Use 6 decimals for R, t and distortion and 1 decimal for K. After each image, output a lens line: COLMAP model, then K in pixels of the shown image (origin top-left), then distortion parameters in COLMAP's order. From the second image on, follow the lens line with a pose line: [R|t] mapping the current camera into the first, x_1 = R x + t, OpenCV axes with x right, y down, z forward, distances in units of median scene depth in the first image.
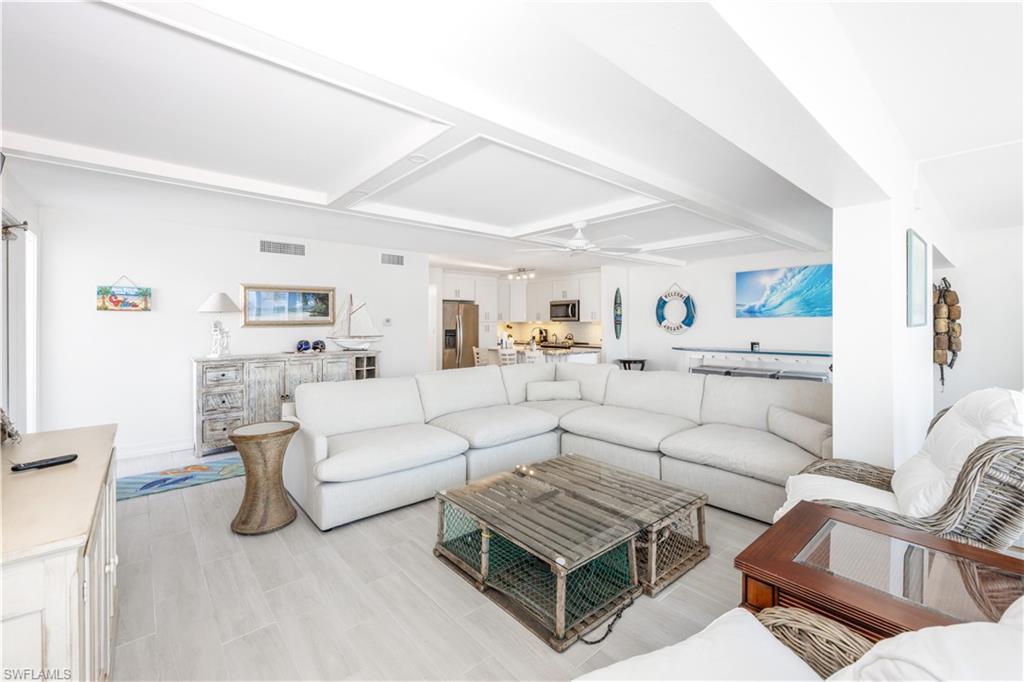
lens RADIAL K [[430.4, 0, 512.1], [0, 430.4, 324.7], [0, 0, 1]] dist [-0.002355, 0.000310]
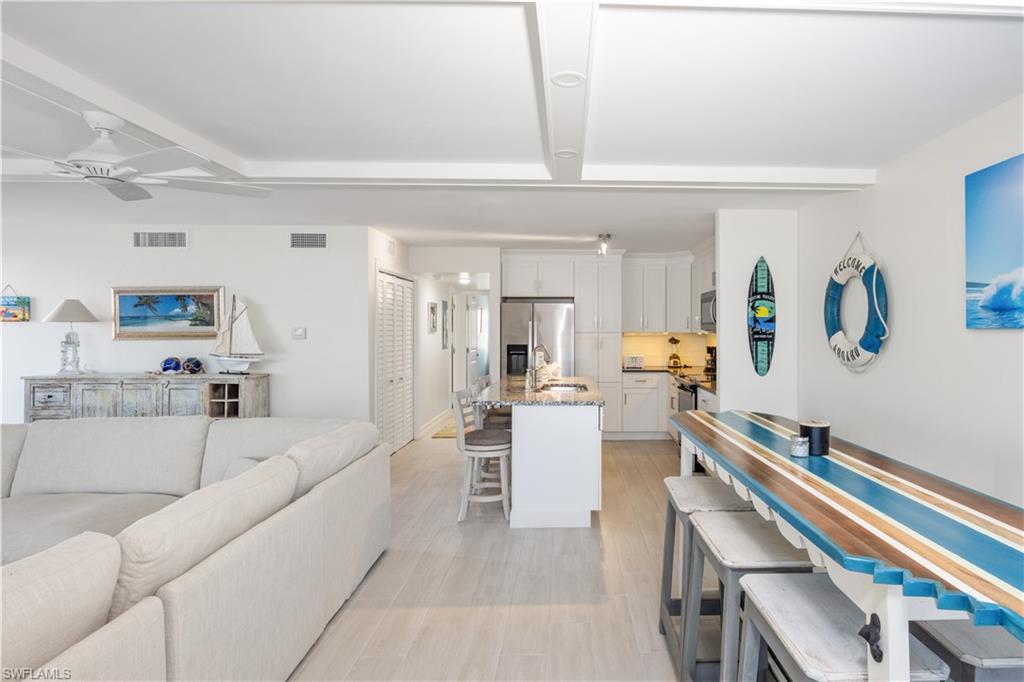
lens RADIAL K [[566.7, 0, 591.7], [0, 566.7, 328.9], [0, 0, 1]] dist [-0.011387, -0.002413]
pose [[0.778026, 0.003915, -0.628220, 0.628431], [-0.005345, 0.999986, -0.000388, -0.015941], [0.628209, 0.003660, 0.778036, 0.598255]]
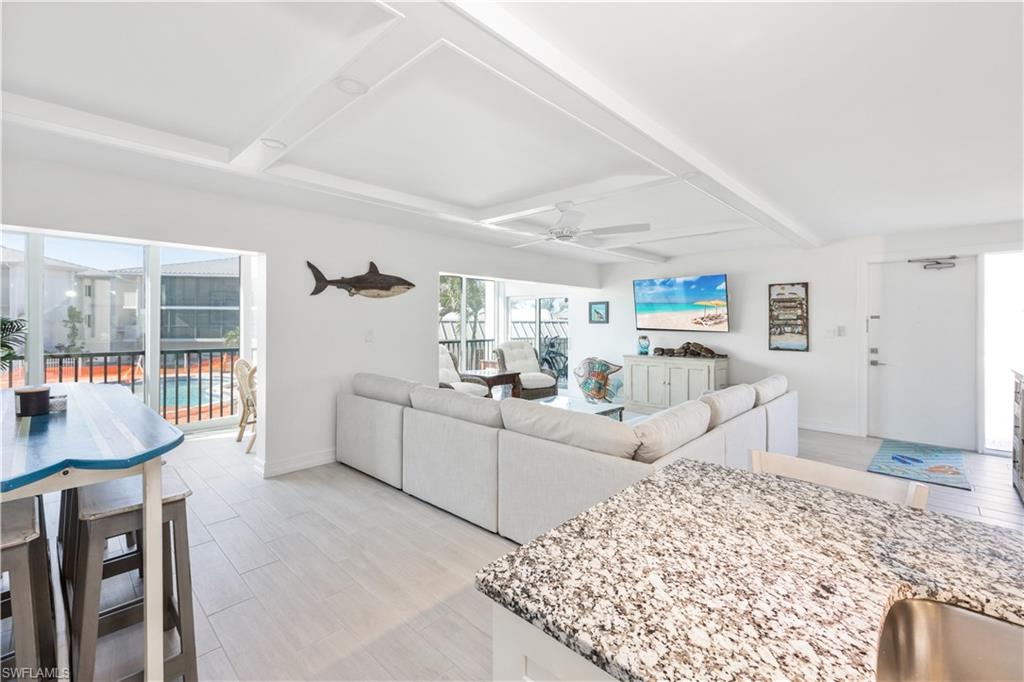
lens RADIAL K [[430.4, 0, 514.7], [0, 430.4, 325.6], [0, 0, 1]] dist [-0.002355, 0.000310]
pose [[-0.996199, 0.000356, -0.087110, 0.225458], [-0.000626, 0.999937, 0.011248, -0.009636], [0.087108, 0.011259, -0.996135, 1.248454]]
